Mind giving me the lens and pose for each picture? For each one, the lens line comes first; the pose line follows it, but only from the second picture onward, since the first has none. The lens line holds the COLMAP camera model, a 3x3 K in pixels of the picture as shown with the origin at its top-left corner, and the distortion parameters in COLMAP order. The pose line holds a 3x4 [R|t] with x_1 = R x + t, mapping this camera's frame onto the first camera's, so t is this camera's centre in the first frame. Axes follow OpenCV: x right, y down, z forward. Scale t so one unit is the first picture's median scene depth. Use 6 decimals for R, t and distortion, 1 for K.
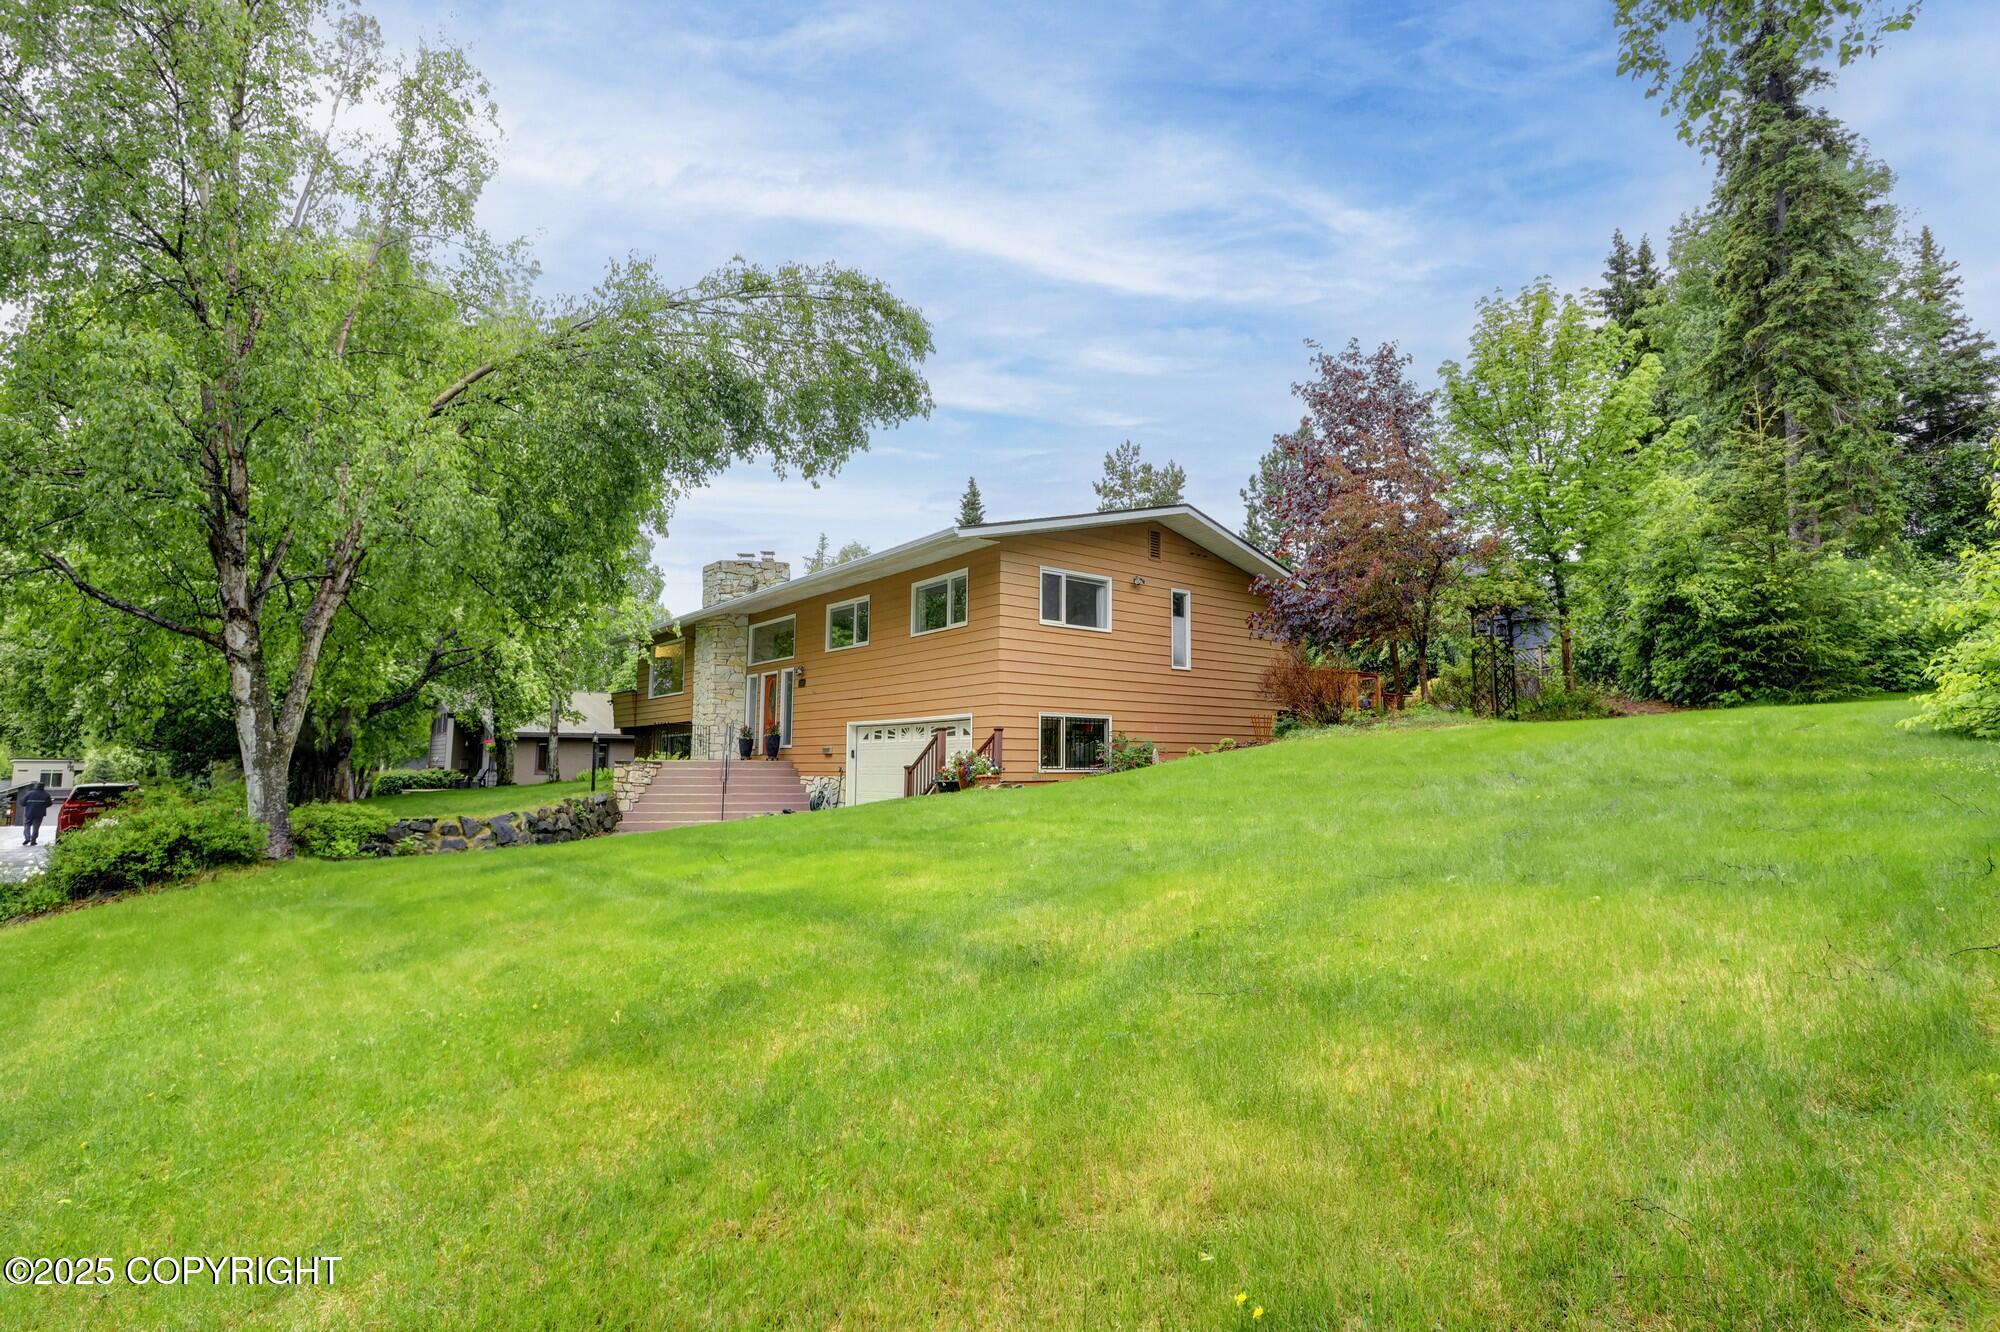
lens RADIAL K [[893.6, 0, 991.5], [0, 893.6, 661.0], [0, 0, 1]] dist [0.004259, -0.000445]
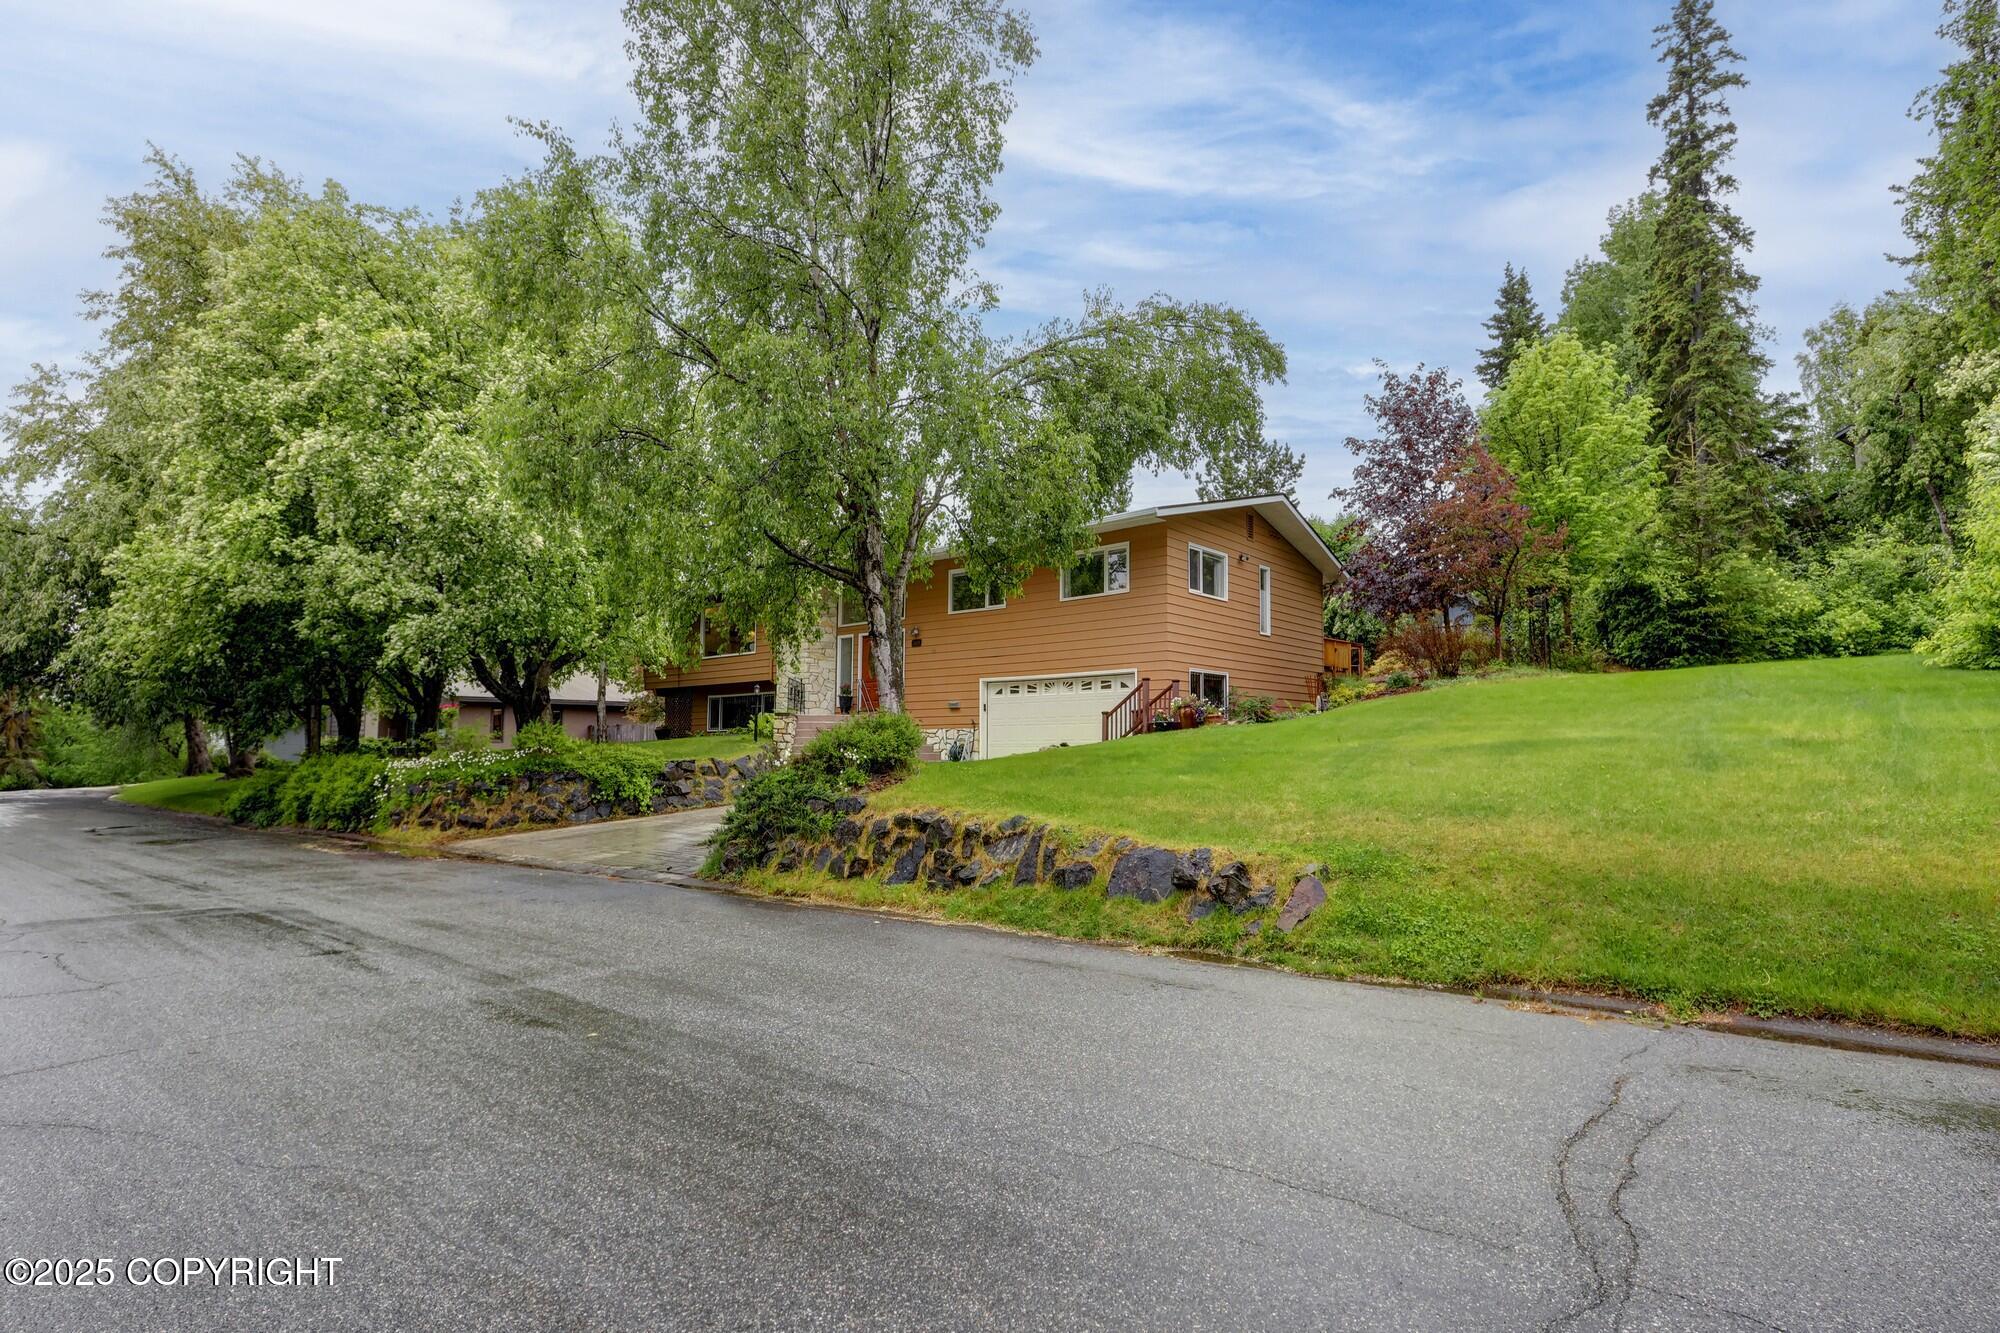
lens RADIAL K [[942.5, 0, 1005.4], [0, 942.5, 663.2], [0, 0, 1]] dist [0.003793, 0.000700]
pose [[0.978392, 0.009765, 0.206526, -0.393897], [-0.015369, 0.999555, 0.025547, 0.020923], [-0.206185, -0.028169, 0.978108, -0.141439]]
